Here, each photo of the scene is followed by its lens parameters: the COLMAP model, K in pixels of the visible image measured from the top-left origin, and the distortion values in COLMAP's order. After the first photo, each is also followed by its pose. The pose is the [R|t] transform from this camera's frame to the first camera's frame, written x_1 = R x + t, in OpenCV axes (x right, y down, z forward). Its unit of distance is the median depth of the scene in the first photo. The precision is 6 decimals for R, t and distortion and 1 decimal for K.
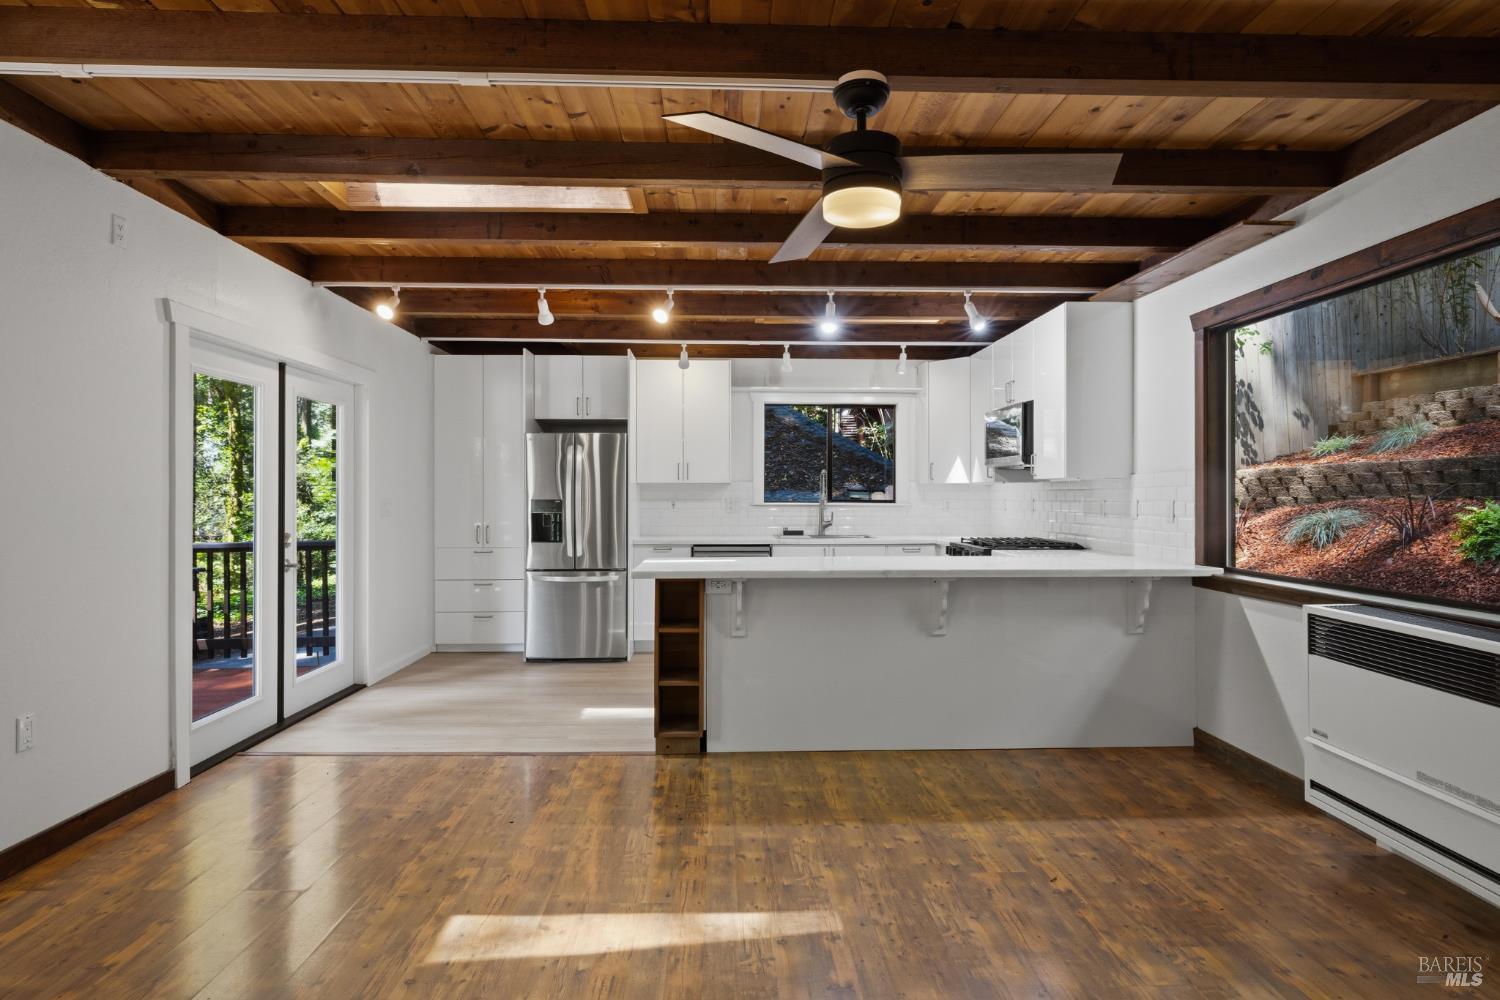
lens RADIAL K [[914.3, 0, 764.5], [0, 914.3, 489.9], [0, 0, 1]] dist [0.001681, 0.000258]
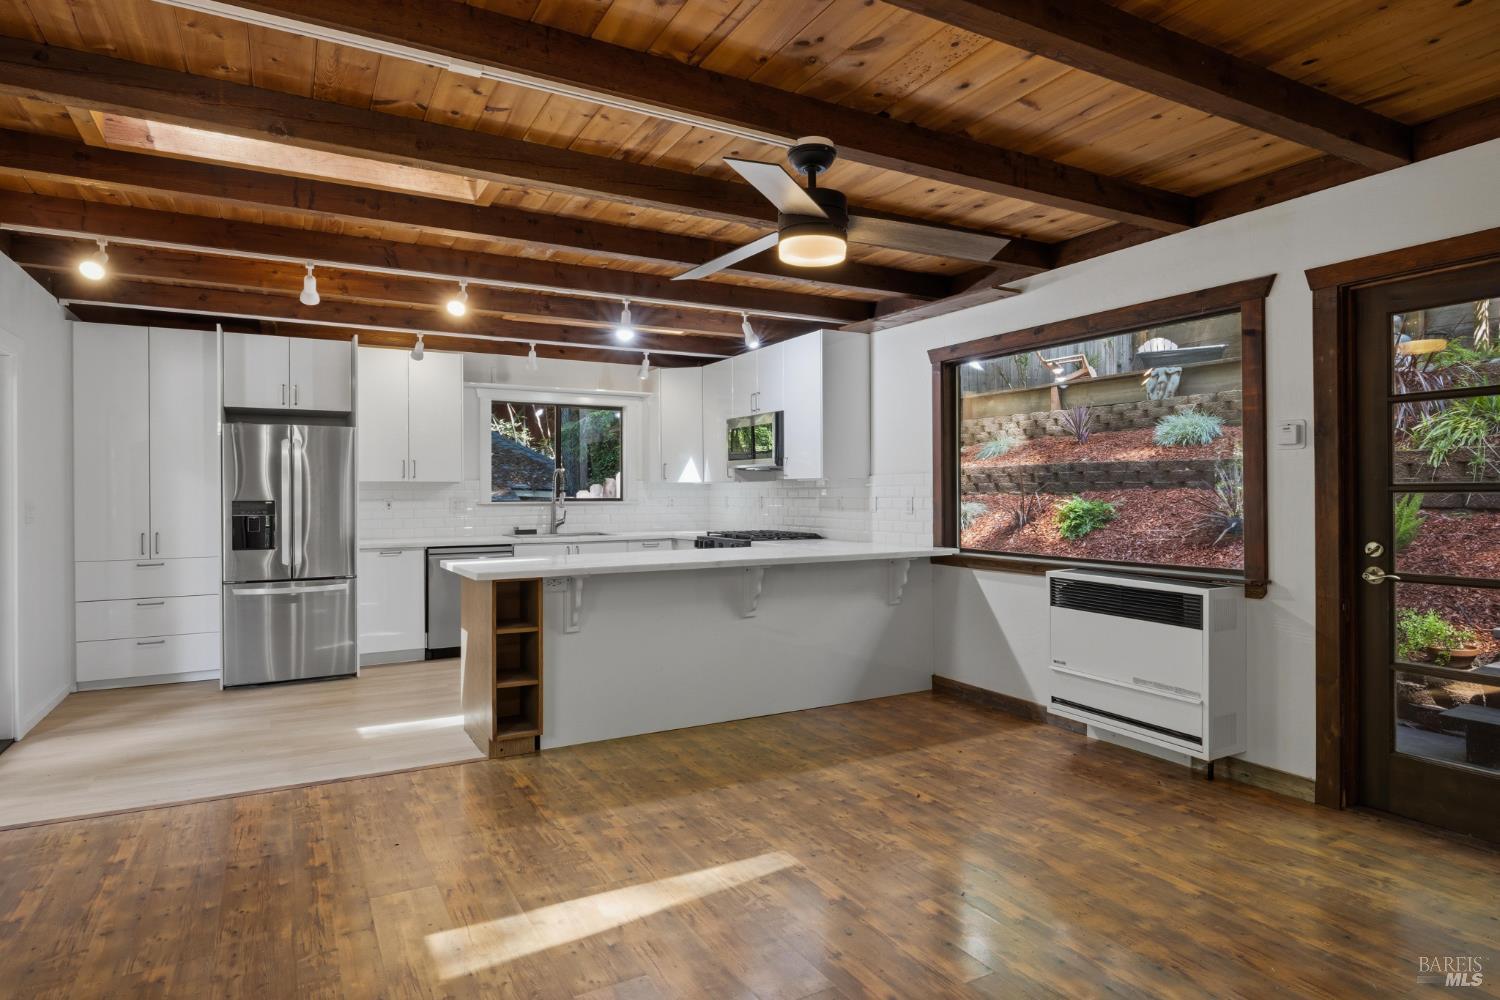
lens RADIAL K [[884.8, 0, 841.0], [0, 884.8, 488.4], [0, 0, 1]] dist [0.000730, 0.000730]
pose [[0.870845, -0.002057, 0.491554, -0.250601], [0.001951, 0.999998, 0.000729, -0.000623], [-0.491555, 0.000324, 0.870847, -0.009798]]
